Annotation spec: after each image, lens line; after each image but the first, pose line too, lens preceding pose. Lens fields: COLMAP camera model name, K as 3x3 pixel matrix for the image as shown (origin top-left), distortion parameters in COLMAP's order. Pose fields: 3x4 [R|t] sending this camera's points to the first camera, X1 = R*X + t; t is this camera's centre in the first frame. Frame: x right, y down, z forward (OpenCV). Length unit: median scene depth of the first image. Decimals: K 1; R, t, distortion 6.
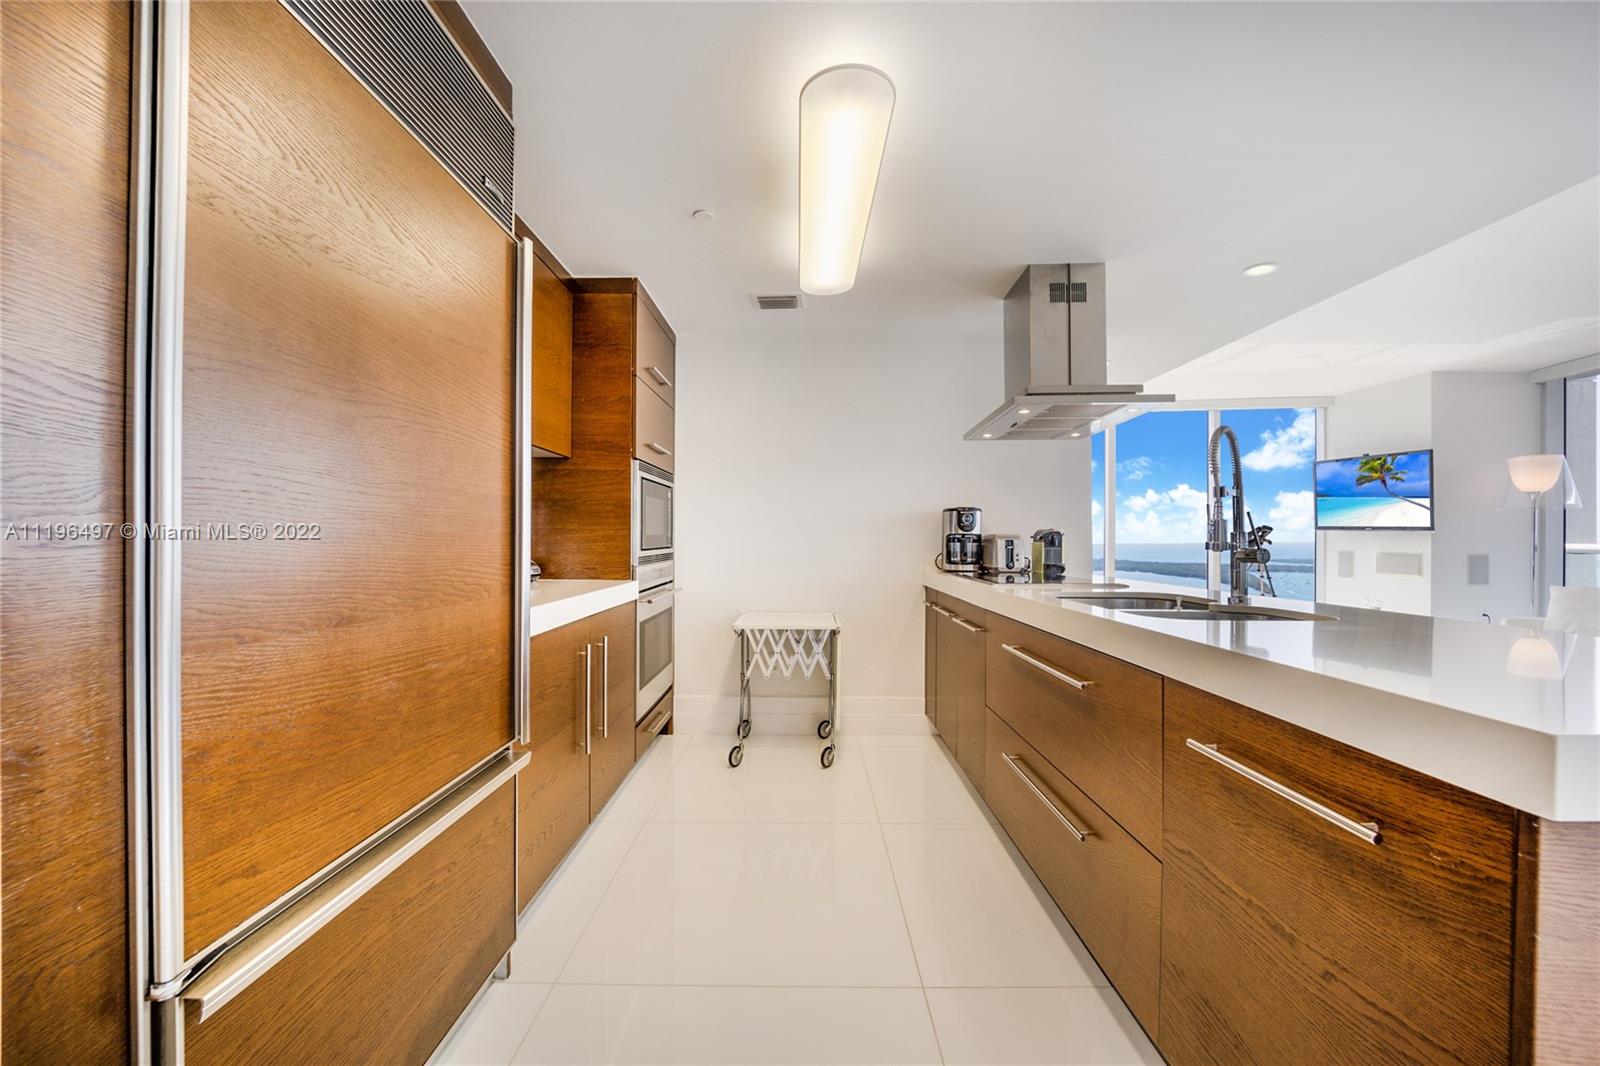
lens RADIAL K [[654.2, 0, 762.3], [0, 654.2, 538.1], [0, 0, 1]] dist [0.000410, -0.000582]
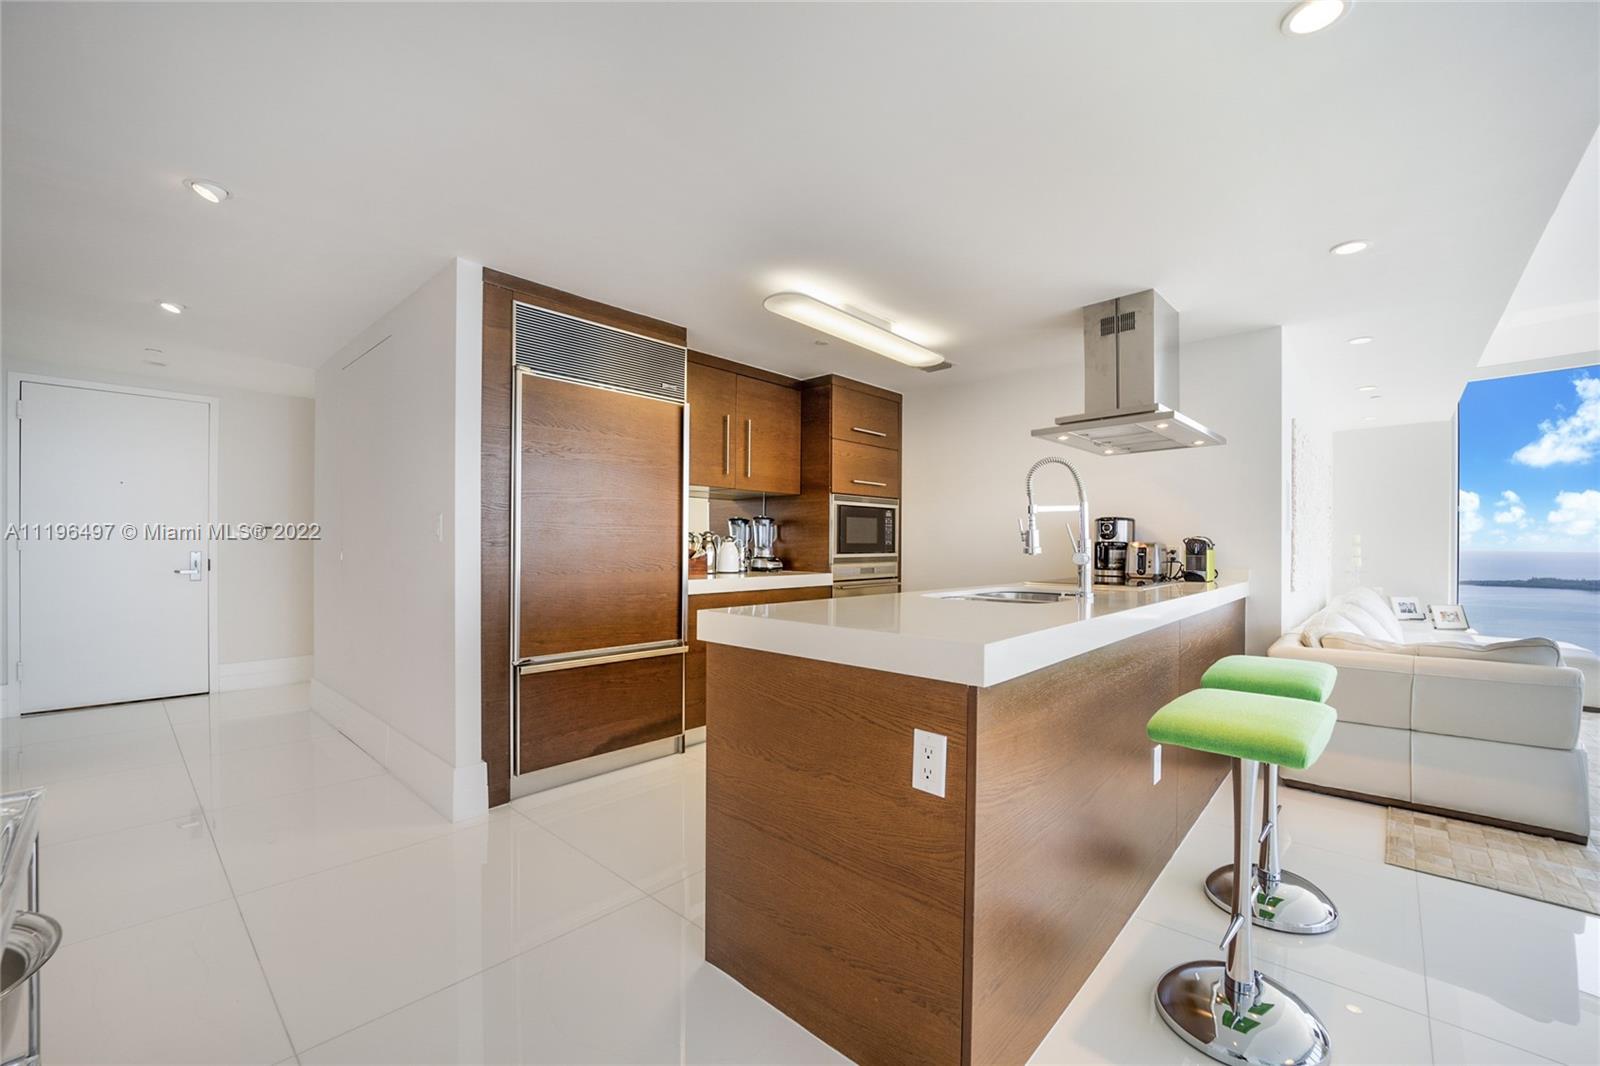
lens RADIAL K [[654.2, 0, 762.3], [0, 654.2, 538.1], [0, 0, 1]] dist [0.000410, -0.000582]
pose [[0.714212, -0.008169, -0.699882, 0.748379], [-0.002577, 0.999894, -0.014300, 0.005027], [0.699924, 0.012016, 0.714116, -0.193404]]
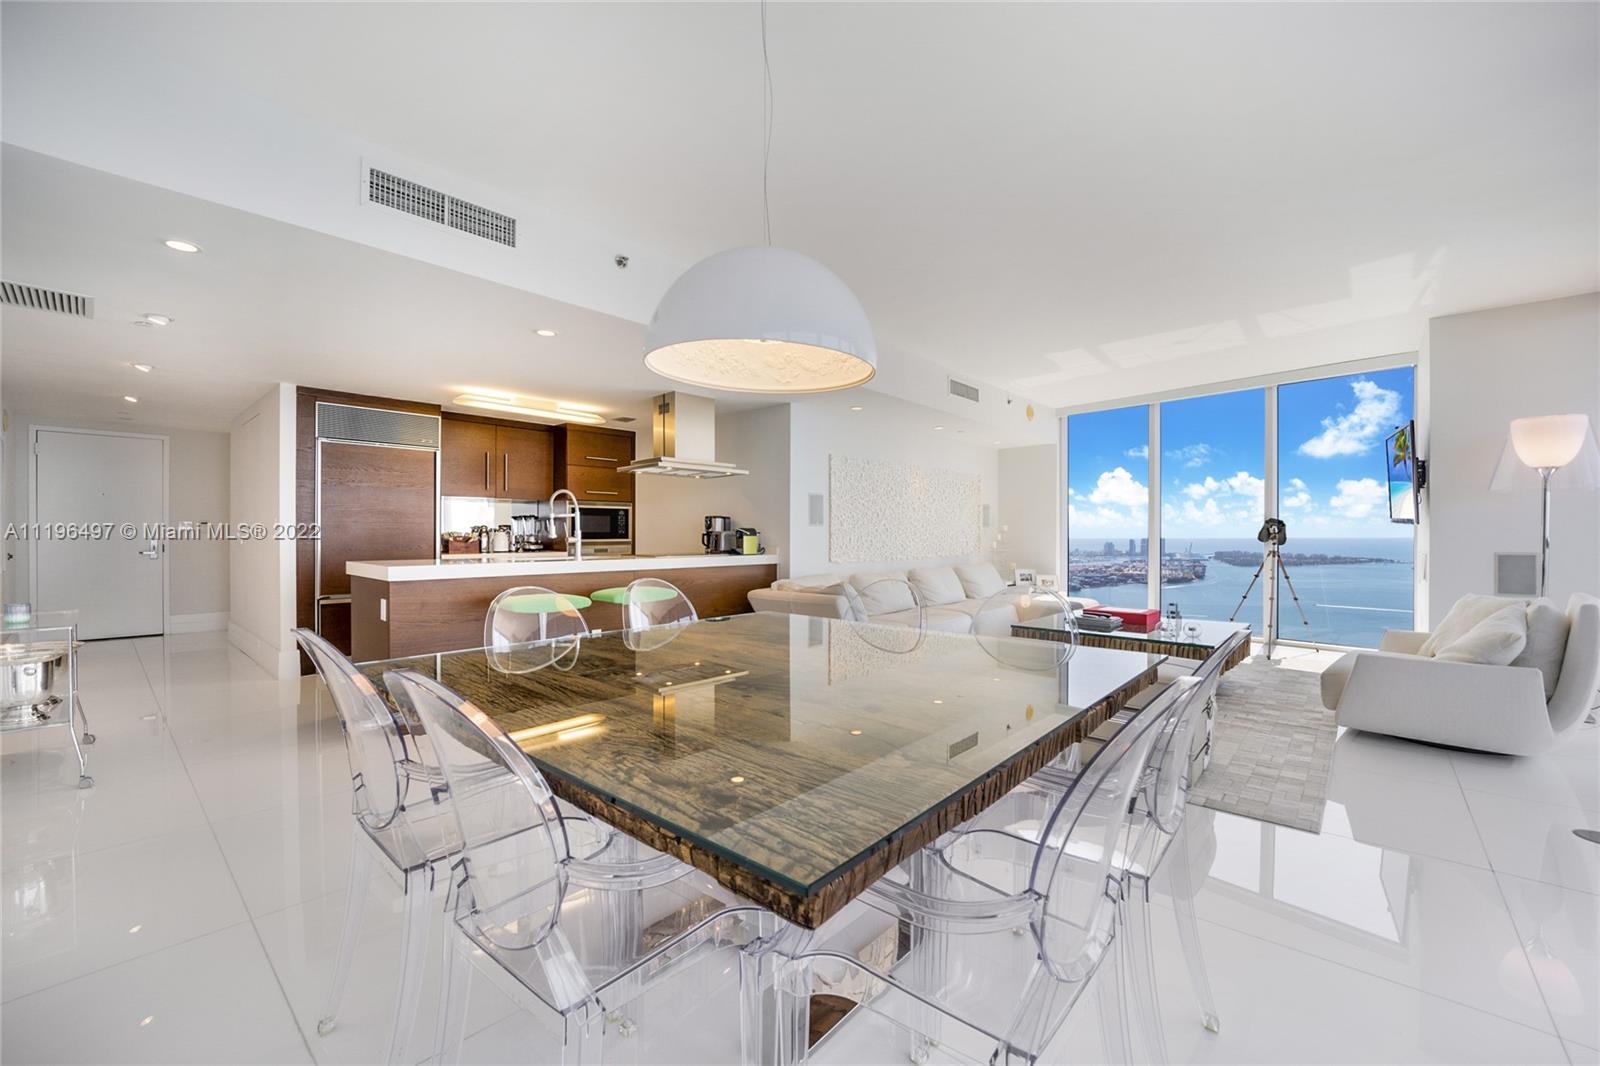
lens RADIAL K [[642.0, 0, 731.6], [0, 642.0, 530.0], [0, 0, 1]] dist [0.001650, 0.000101]
pose [[0.712511, -0.006547, -0.701630, 1.813454], [0.000181, 0.999958, -0.009146, 0.006616], [0.701661, 0.006390, 0.712483, -0.213631]]
